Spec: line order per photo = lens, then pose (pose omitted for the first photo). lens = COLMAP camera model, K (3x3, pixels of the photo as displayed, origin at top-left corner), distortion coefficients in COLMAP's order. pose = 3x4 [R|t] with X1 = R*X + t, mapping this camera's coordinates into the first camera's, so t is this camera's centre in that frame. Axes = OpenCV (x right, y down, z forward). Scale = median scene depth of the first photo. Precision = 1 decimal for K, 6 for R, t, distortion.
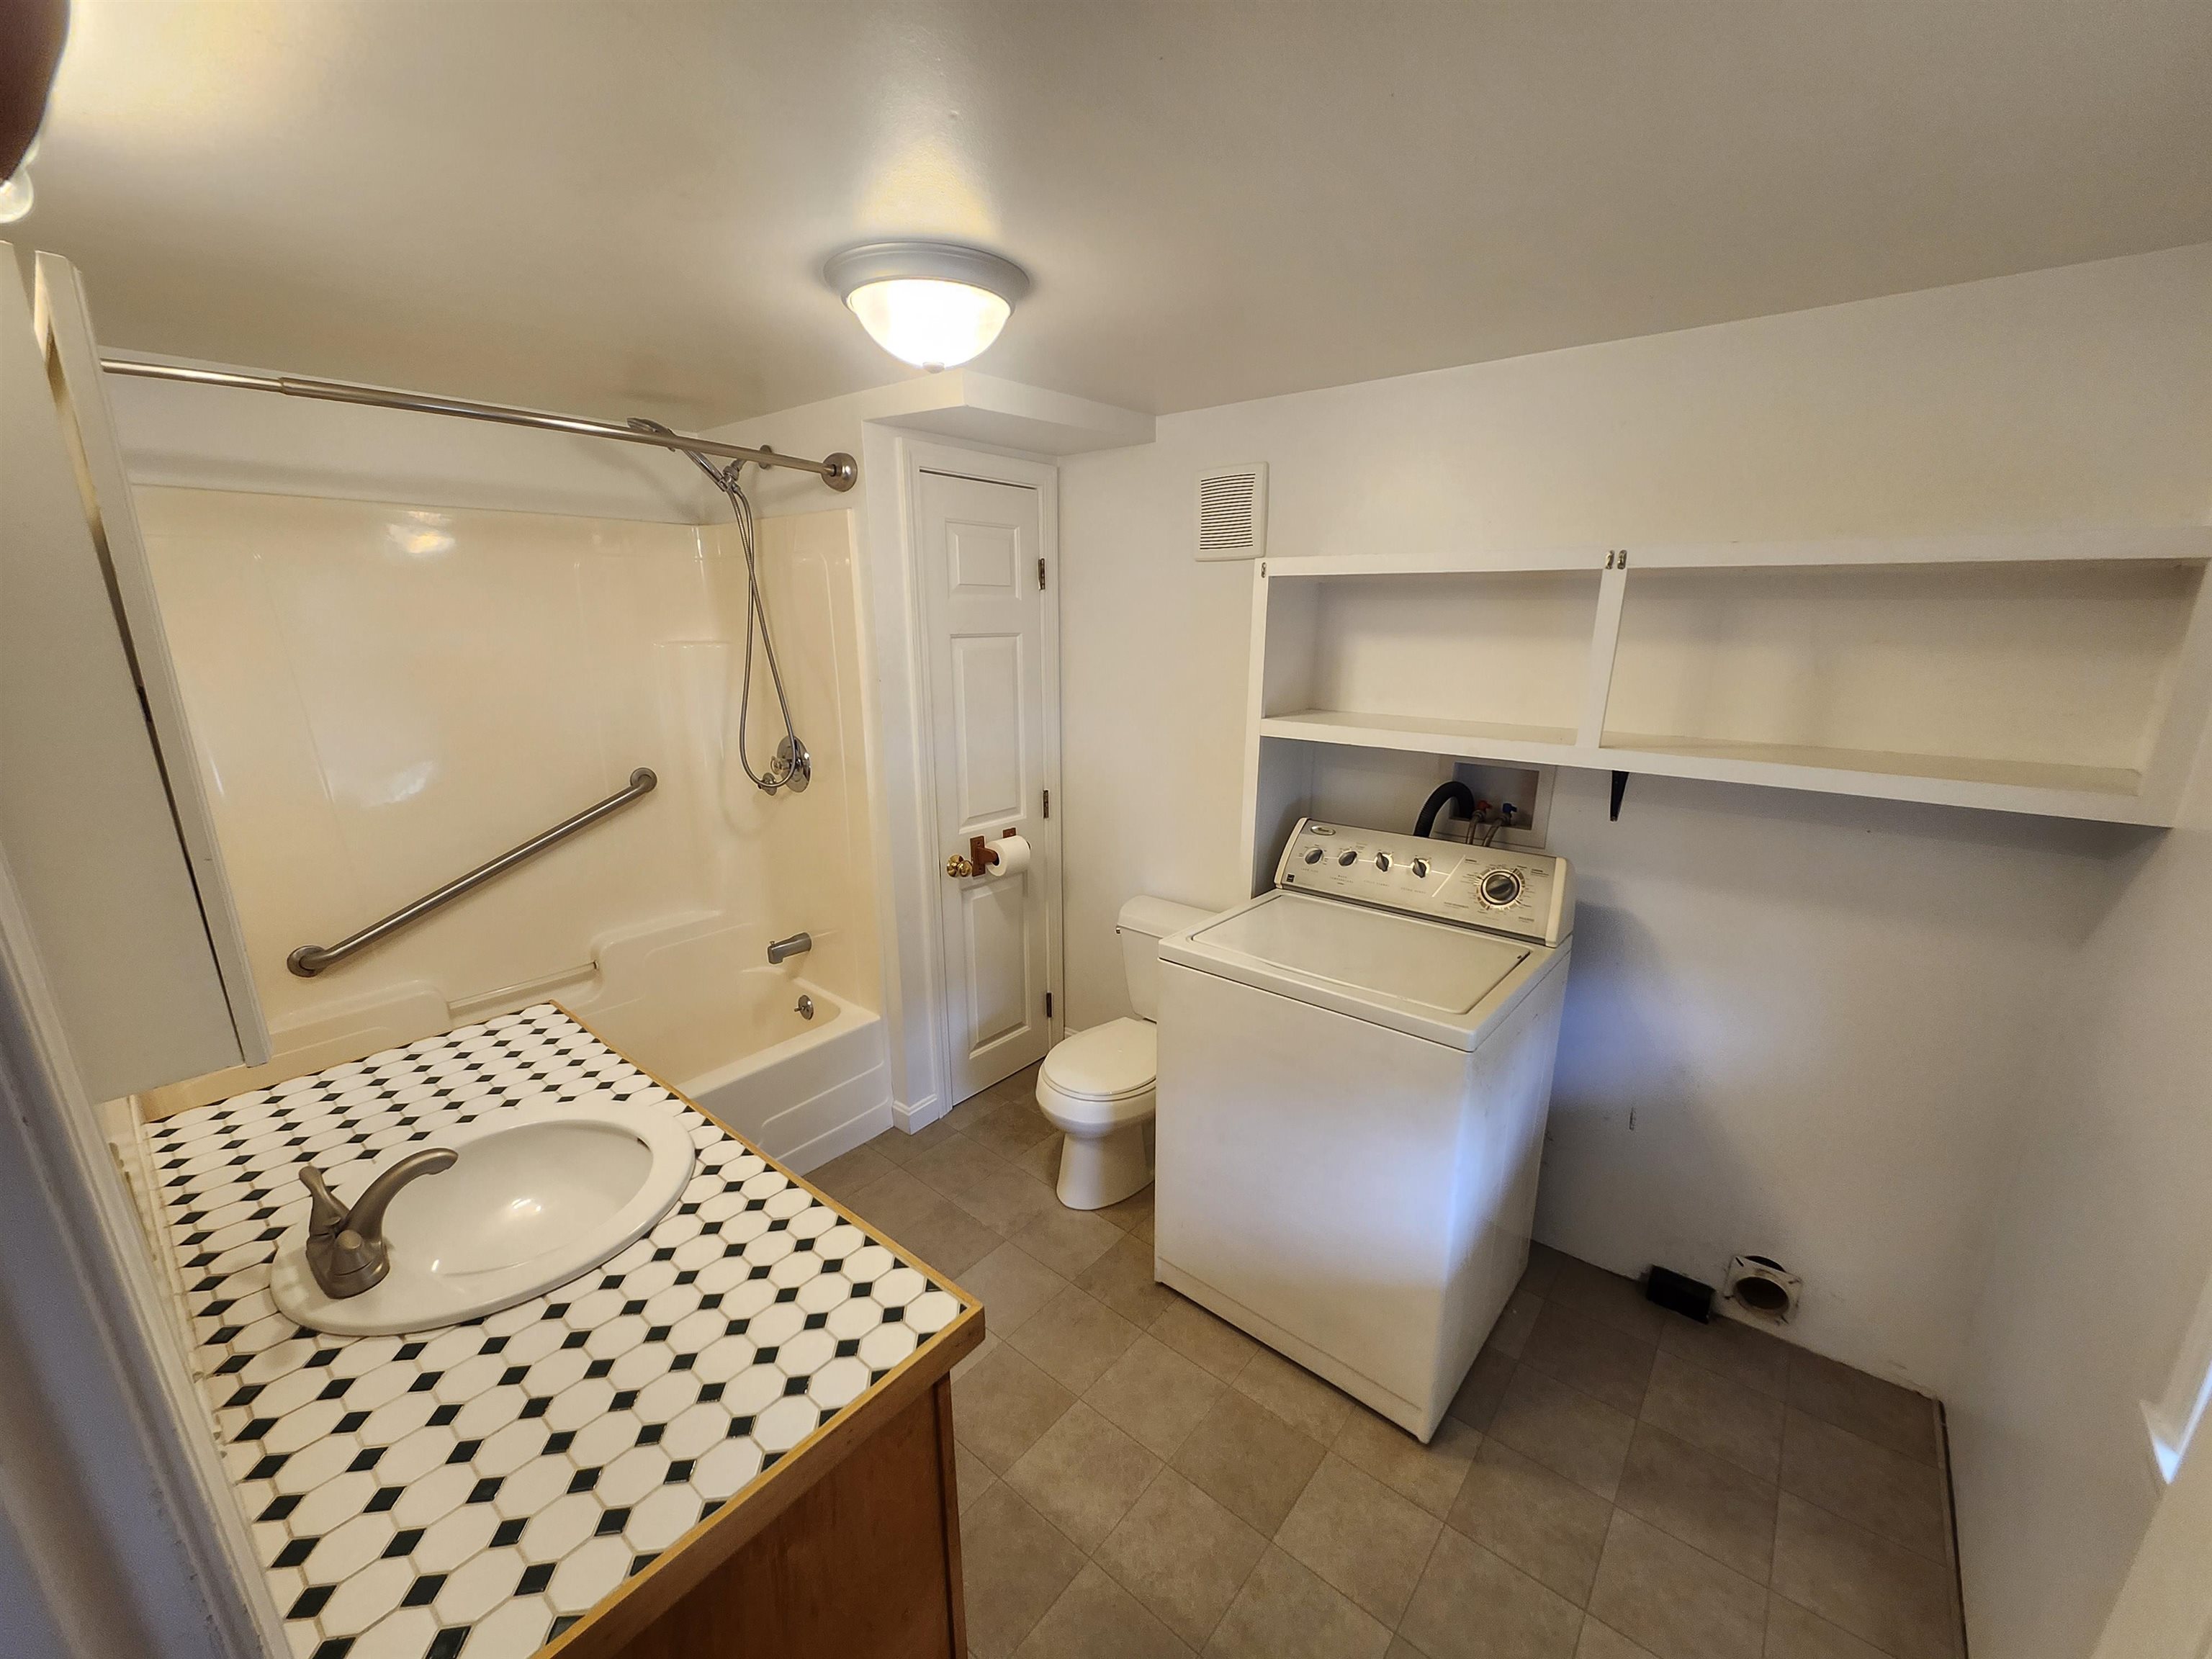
lens RADIAL K [[872.4, 0, 1113.9], [0, 872.4, 845.1], [0, 0, 1]] dist [0.006220, -0.001631]
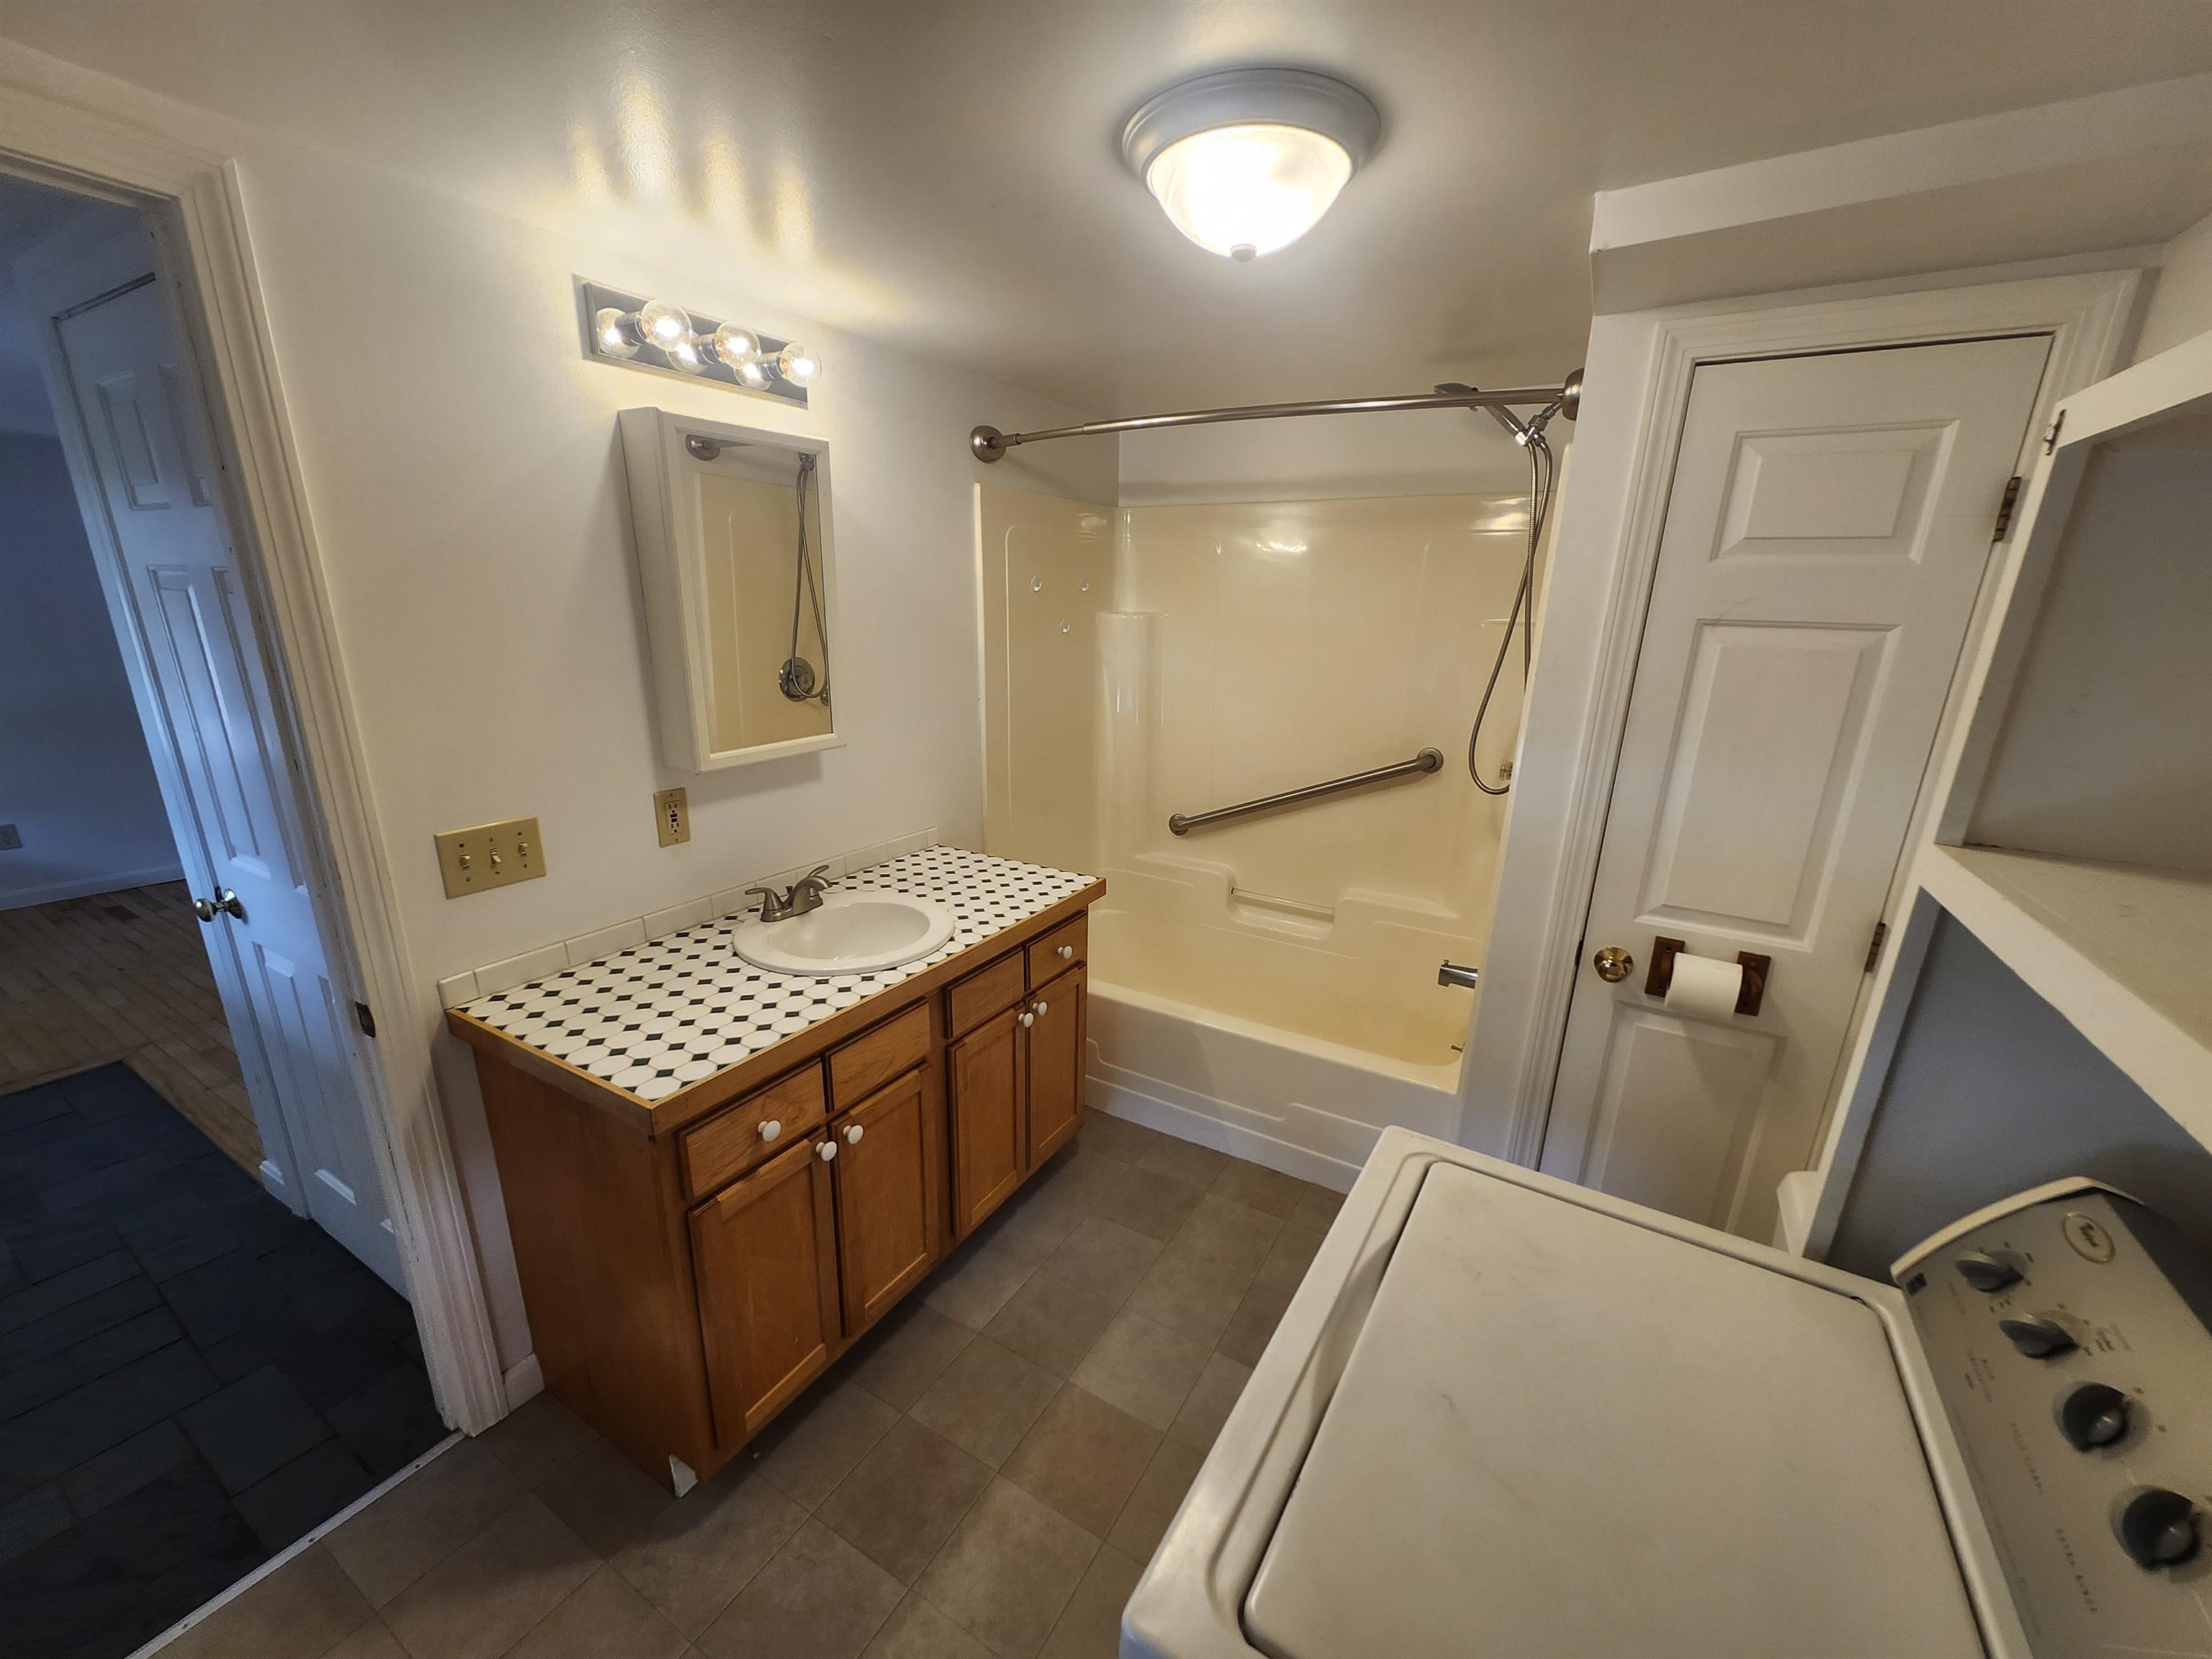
lens RADIAL K [[872.4, 0, 1098.2], [0, 872.4, 847.6], [0, 0, 1]] dist [0.006220, -0.001631]
pose [[0.152651, 0.275079, -0.949226, 0.451573], [-0.278405, 0.933553, 0.225765, -0.121947], [0.948255, 0.229806, 0.219091, 0.546719]]
